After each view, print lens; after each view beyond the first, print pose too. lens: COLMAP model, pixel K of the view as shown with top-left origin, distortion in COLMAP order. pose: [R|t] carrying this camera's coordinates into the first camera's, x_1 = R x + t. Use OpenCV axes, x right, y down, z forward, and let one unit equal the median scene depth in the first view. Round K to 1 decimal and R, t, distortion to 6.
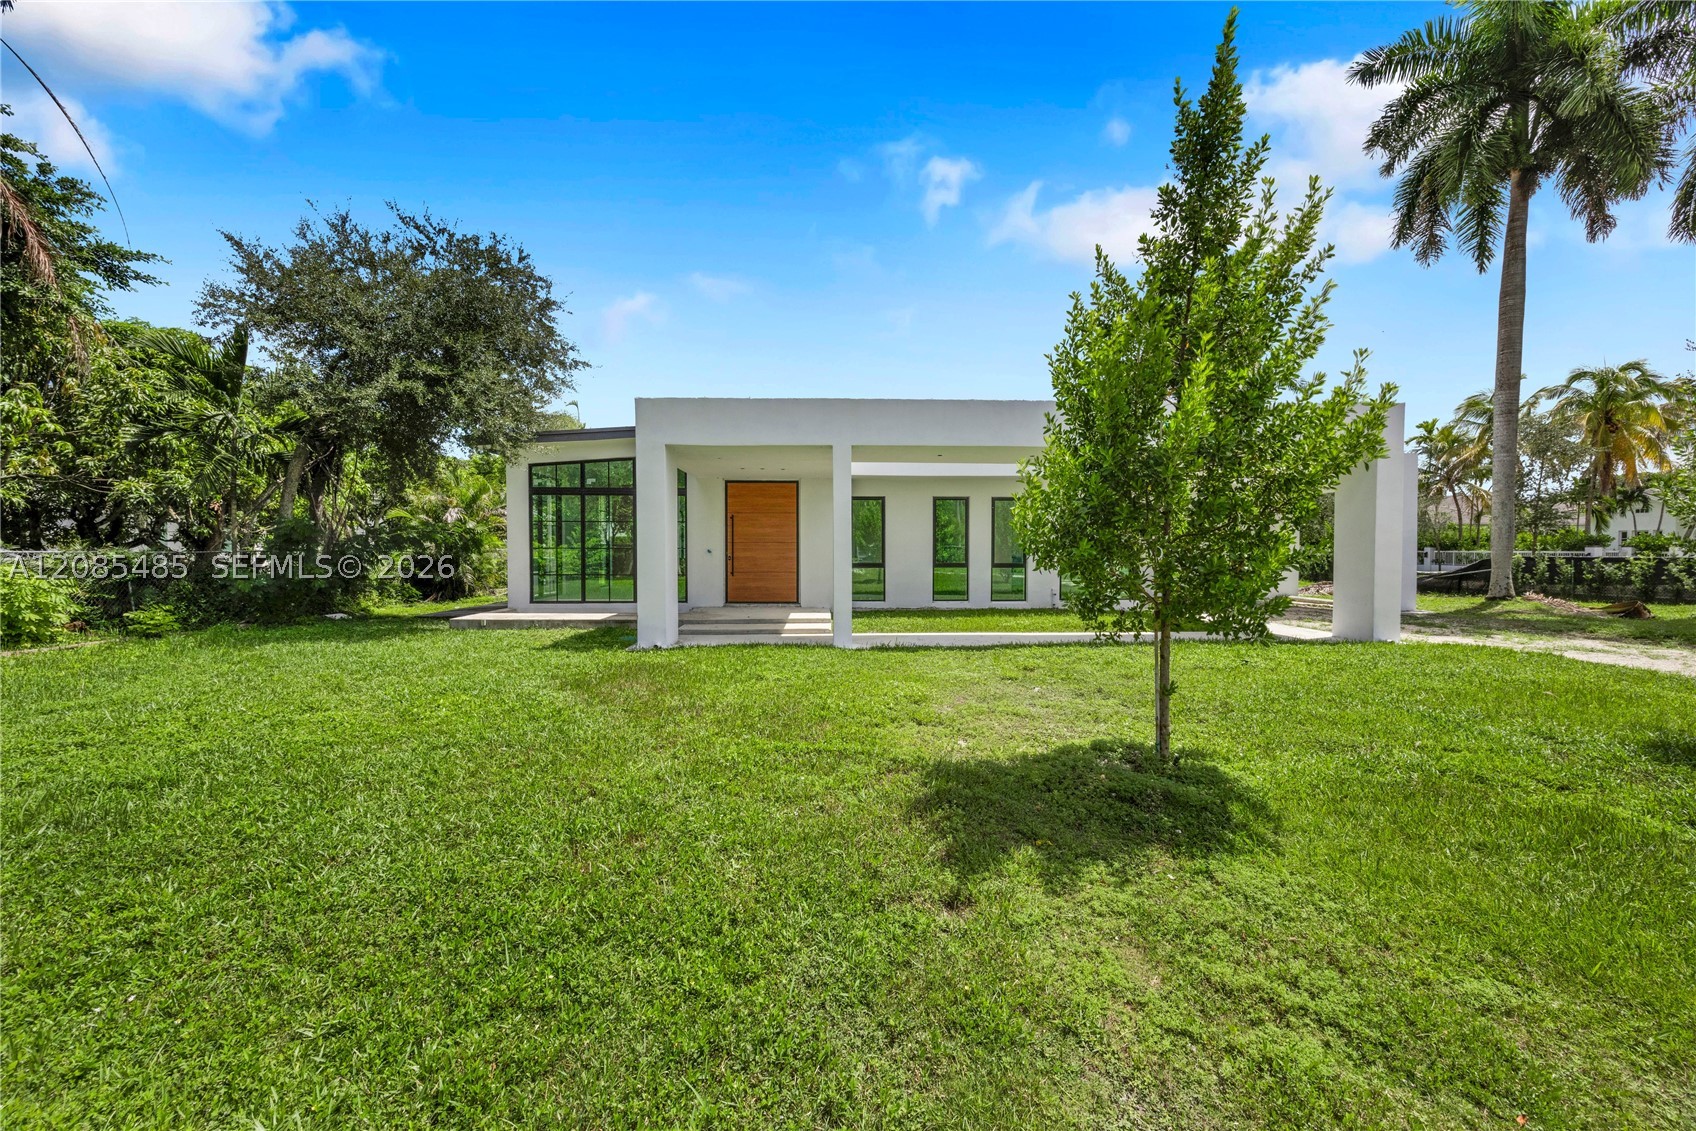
lens RADIAL K [[663.0, 0, 860.8], [0, 663.0, 563.5], [0, 0, 1]] dist [-0.006627, 0.000425]
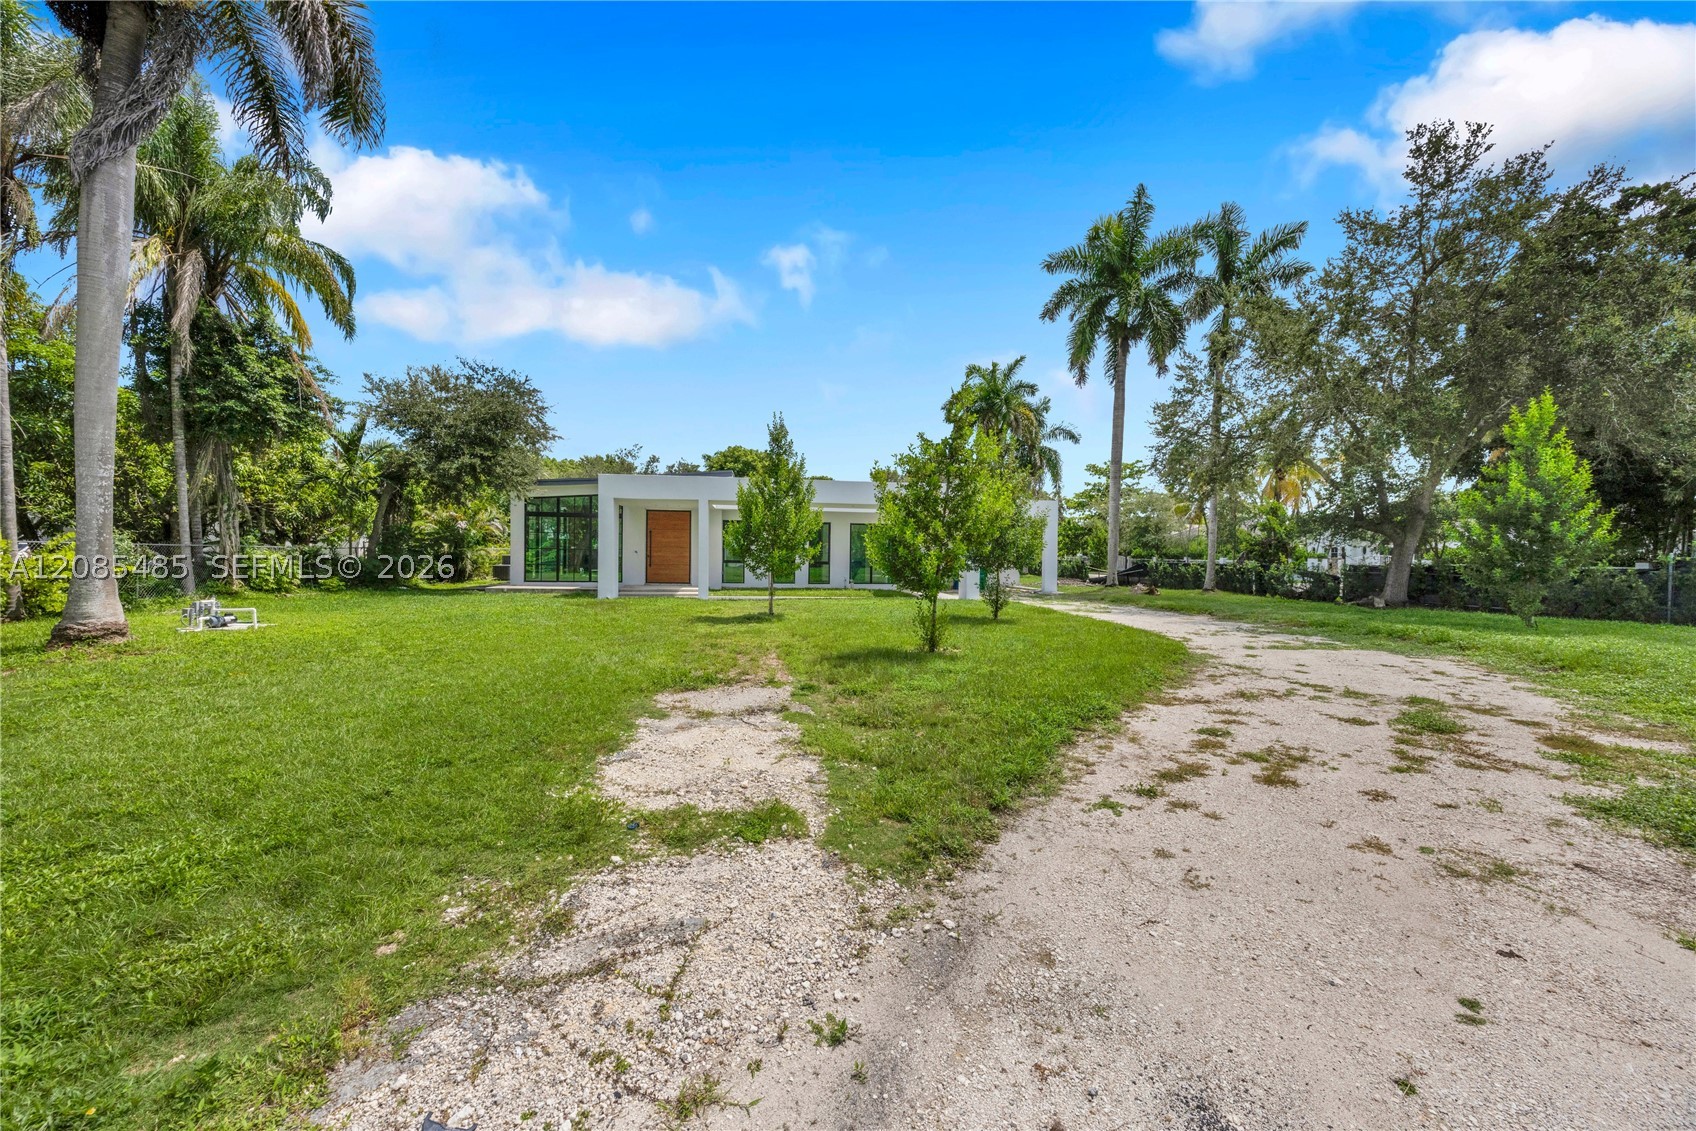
lens RADIAL K [[663.0, 0, 853.3], [0, 663.0, 568.3], [0, 0, 1]] dist [-0.006627, 0.000425]
pose [[0.995620, 0.011359, 0.092800, 0.167323], [-0.011049, 0.999932, -0.003854, 0.023212], [-0.092838, 0.002812, 0.995677, -0.734902]]
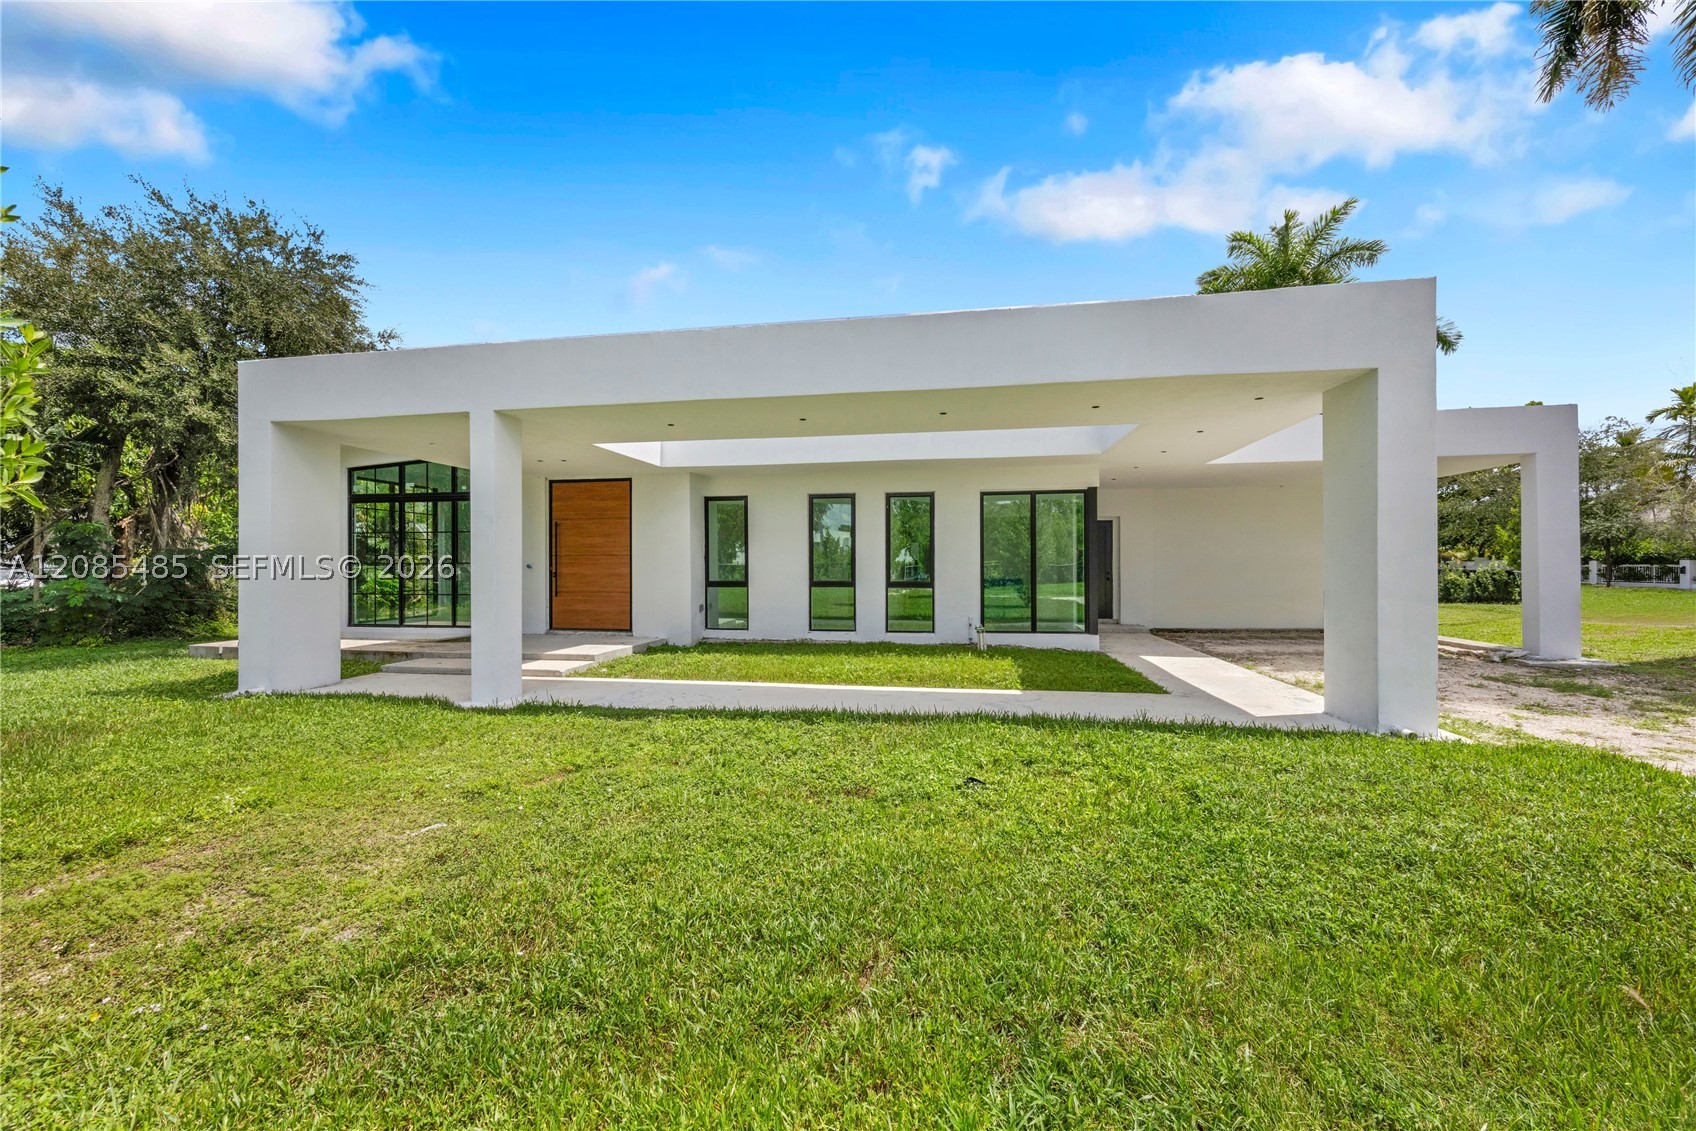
lens RADIAL K [[663.0, 0, 842.4], [0, 663.0, 559.0], [0, 0, 1]] dist [-0.006627, 0.000425]
pose [[0.975030, -0.006034, -0.221992, 0.329976], [-0.001401, 0.999444, -0.033319, -0.001041], [0.222069, 0.032798, 0.974479, 0.281689]]
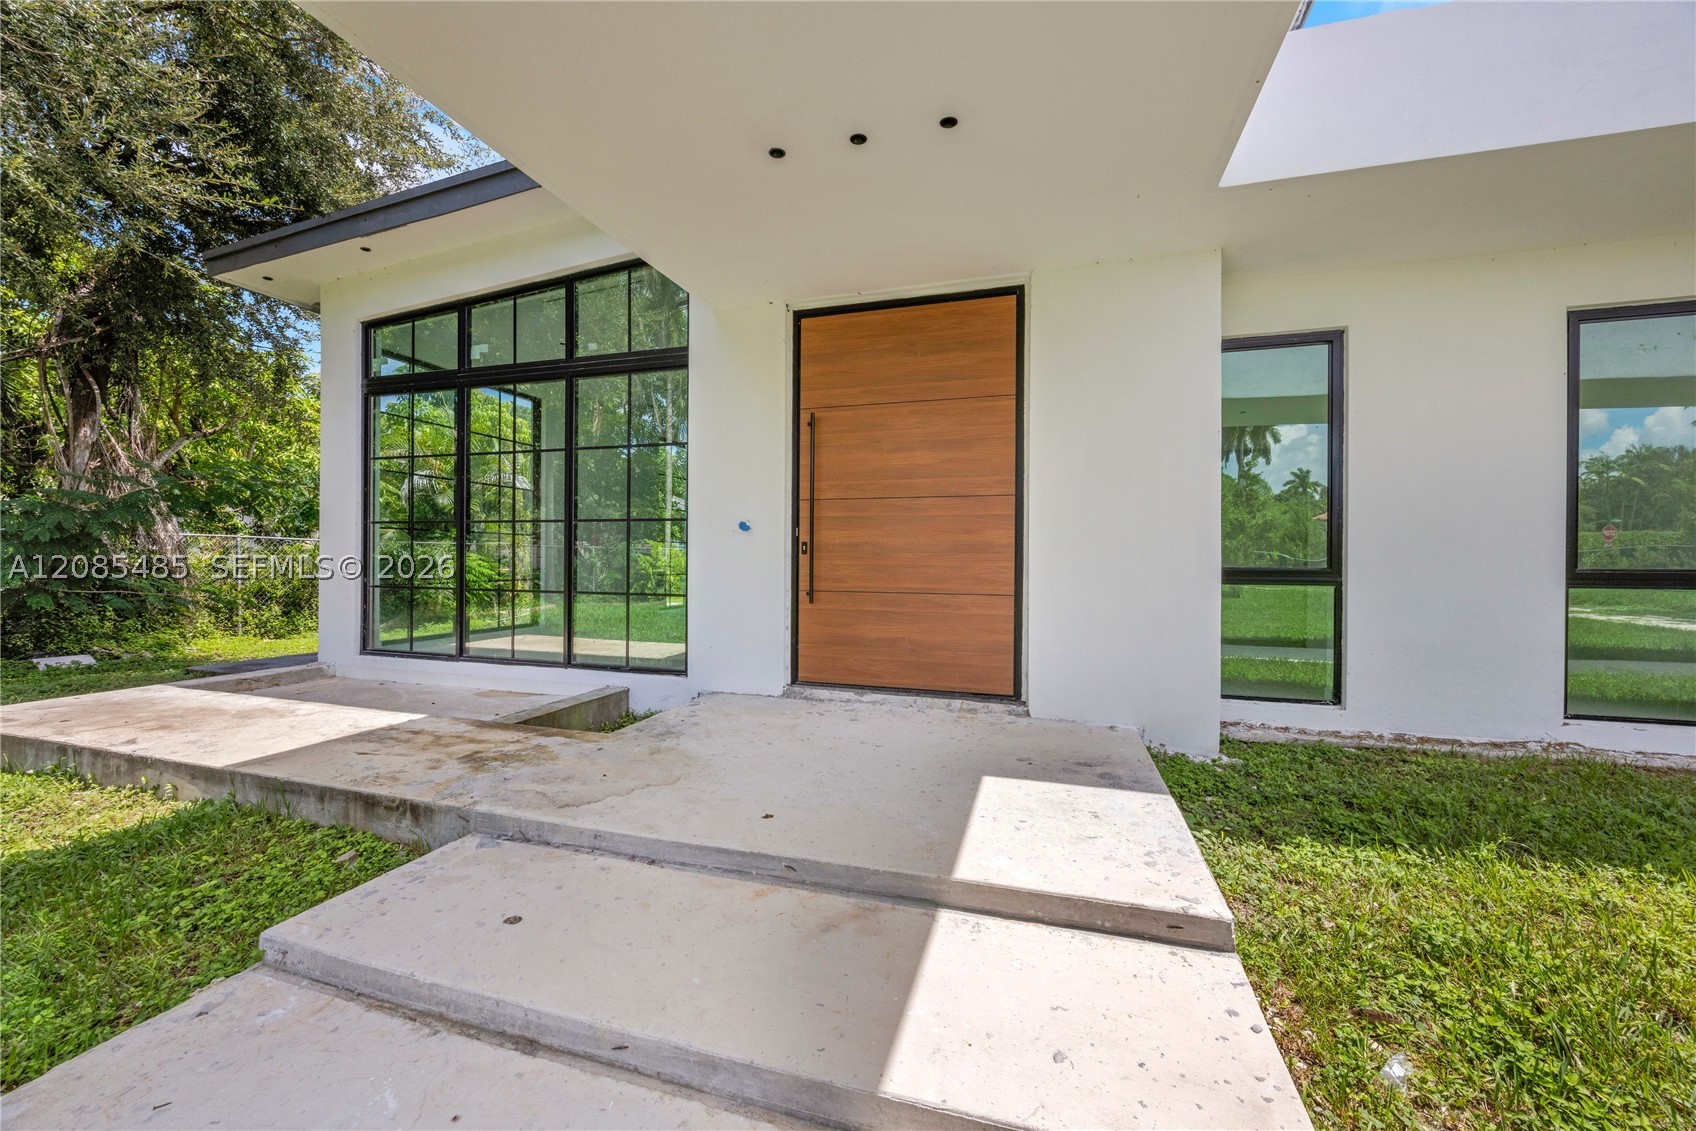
lens RADIAL K [[663.0, 0, 853.6], [0, 663.0, 568.4], [0, 0, 1]] dist [-0.006627, 0.000425]
pose [[0.939669, 0.011088, -0.341906, -0.062706], [-0.019559, 0.999581, -0.021338, 0.008544], [0.341526, 0.026738, 0.939492, 0.700151]]
